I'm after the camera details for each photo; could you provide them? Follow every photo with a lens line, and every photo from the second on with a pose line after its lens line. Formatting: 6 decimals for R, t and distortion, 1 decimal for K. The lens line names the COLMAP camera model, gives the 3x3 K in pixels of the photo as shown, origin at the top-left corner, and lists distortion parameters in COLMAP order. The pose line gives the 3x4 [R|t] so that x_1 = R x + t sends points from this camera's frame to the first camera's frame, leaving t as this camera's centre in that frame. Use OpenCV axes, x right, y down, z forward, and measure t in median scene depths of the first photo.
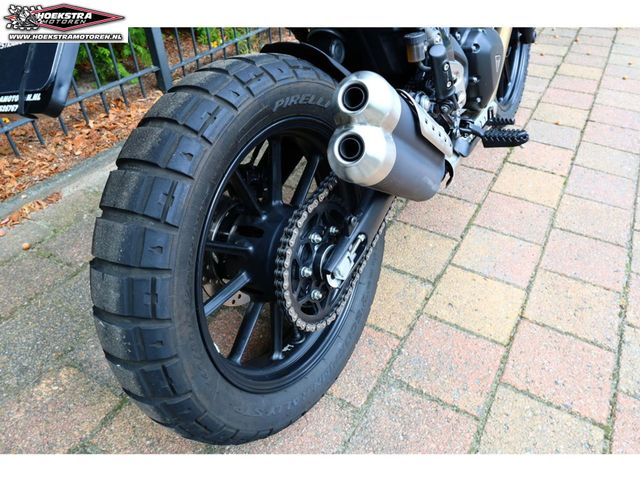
lens RADIAL K [[465.0, 0, 316.3], [0, 465.0, 241.0], [0, 0, 1]] dist [0.011651, 0.001283]
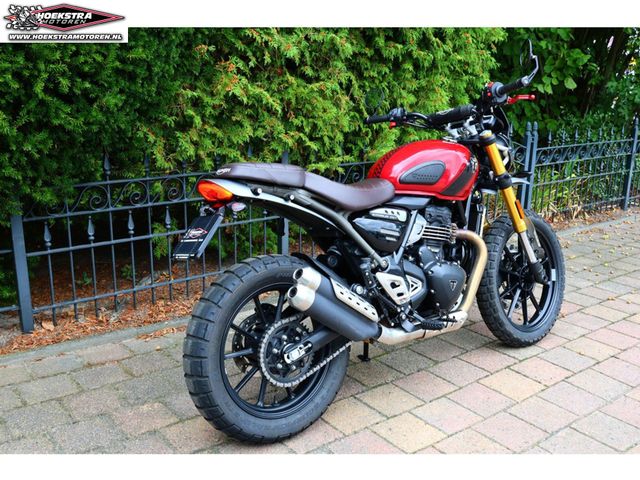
lens RADIAL K [[638.7, 0, 321.4], [0, 638.7, 236.3], [0, 0, 1]] dist [-0.009708, 0.000000]
pose [[0.933996, 0.122706, -0.335551, 0.815788], [-0.252522, 0.891117, -0.377019, 0.484576], [0.252753, 0.436868, 0.863286, -1.270125]]
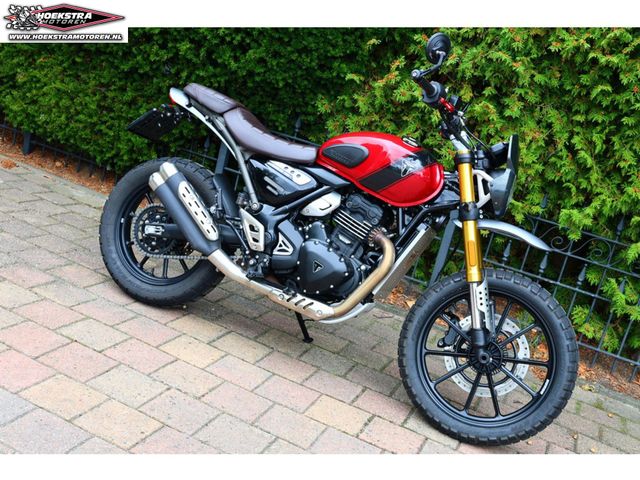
lens RADIAL K [[748.5, 0, 317.7], [0, 748.5, 243.8], [0, 0, 1]] dist [0.006461, 0.000000]
pose [[0.149785, 0.293615, -0.944116, 3.211681], [-0.804382, 0.591438, 0.056318, -0.676935], [0.574921, 0.750994, 0.324768, 0.174951]]
